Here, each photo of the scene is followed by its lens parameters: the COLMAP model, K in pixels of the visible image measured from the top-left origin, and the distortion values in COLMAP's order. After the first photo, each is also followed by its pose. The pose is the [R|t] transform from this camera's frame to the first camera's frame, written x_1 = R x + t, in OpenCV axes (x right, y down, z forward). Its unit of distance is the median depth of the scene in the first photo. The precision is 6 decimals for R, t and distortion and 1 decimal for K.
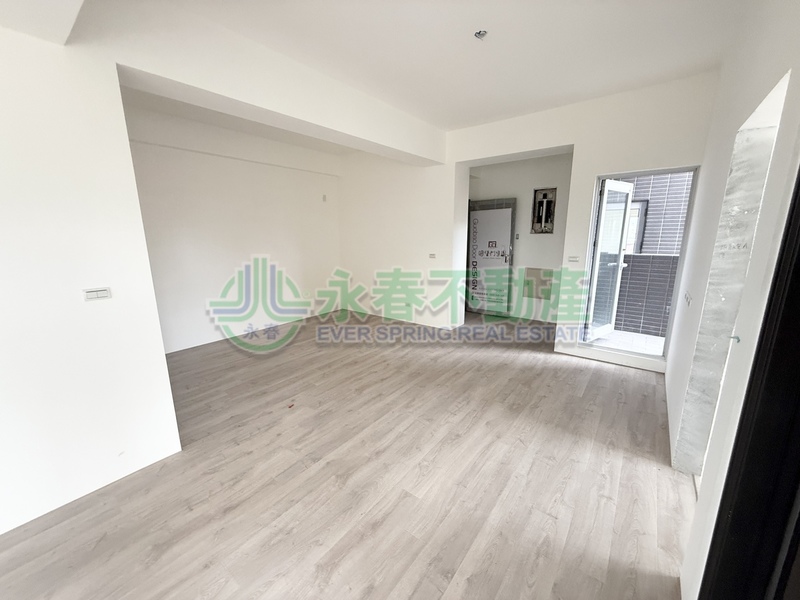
lens RADIAL K [[318.5, 0, 398.3], [0, 318.5, 300.4], [0, 0, 1]] dist [0.000000, 0.000073]
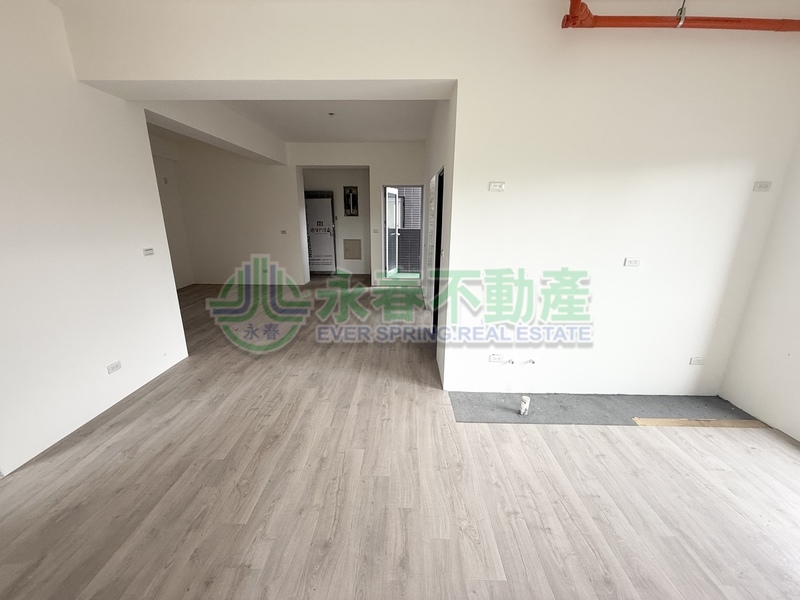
lens RADIAL K [[318.5, 0, 398.3], [0, 318.5, 300.4], [0, 0, 1]] dist [0.000000, 0.000073]
pose [[0.801086, -0.142467, 0.581347, -0.440693], [0.110089, 0.989761, 0.090855, 0.106028], [-0.588338, -0.008783, 0.808567, -0.517213]]
